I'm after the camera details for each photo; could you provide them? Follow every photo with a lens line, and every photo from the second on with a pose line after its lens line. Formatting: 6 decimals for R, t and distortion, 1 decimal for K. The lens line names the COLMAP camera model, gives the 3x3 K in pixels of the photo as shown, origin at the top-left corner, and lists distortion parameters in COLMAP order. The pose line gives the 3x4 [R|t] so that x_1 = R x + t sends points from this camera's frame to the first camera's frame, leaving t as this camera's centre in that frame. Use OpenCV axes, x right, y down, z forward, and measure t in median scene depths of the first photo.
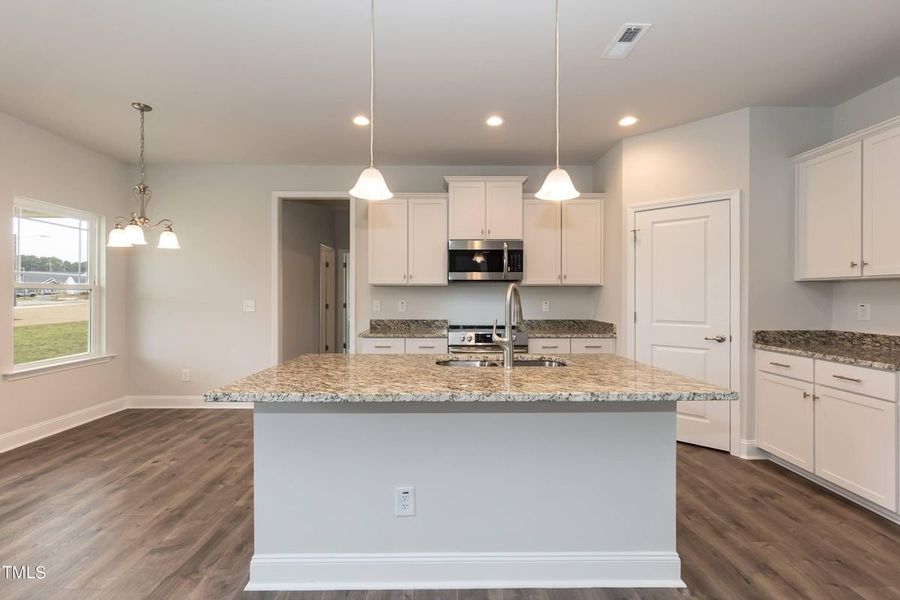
lens RADIAL K [[392.3, 0, 450.9], [0, 392.3, 296.5], [0, 0, 1]] dist [-0.004146, -0.000416]
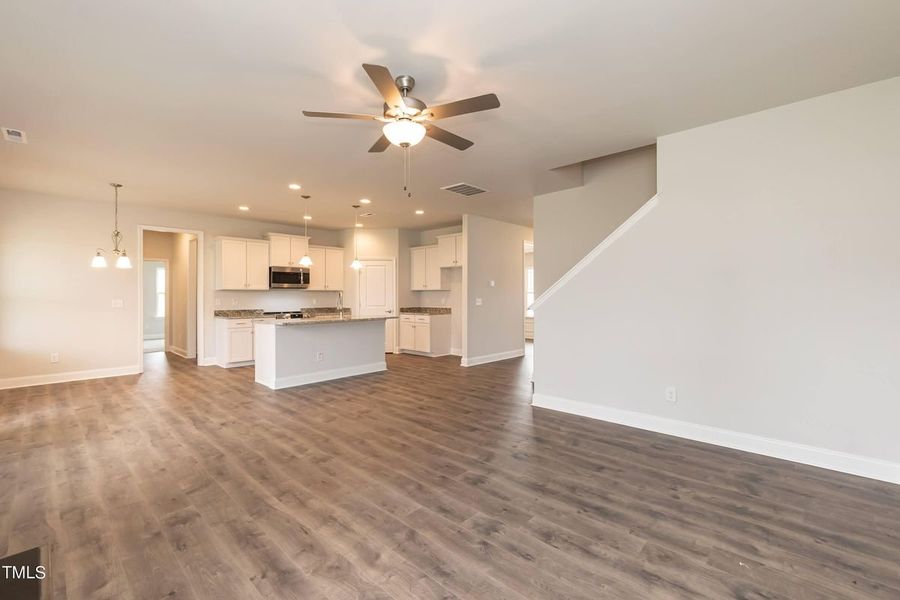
lens RADIAL K [[392.3, 0, 449.8], [0, 392.3, 295.3], [0, 0, 1]] dist [-0.004146, -0.000416]
pose [[0.682449, -0.002163, 0.730930, -0.801733], [-0.000381, 0.999994, 0.003316, -0.011167], [-0.730933, -0.002541, 0.682445, -0.915640]]
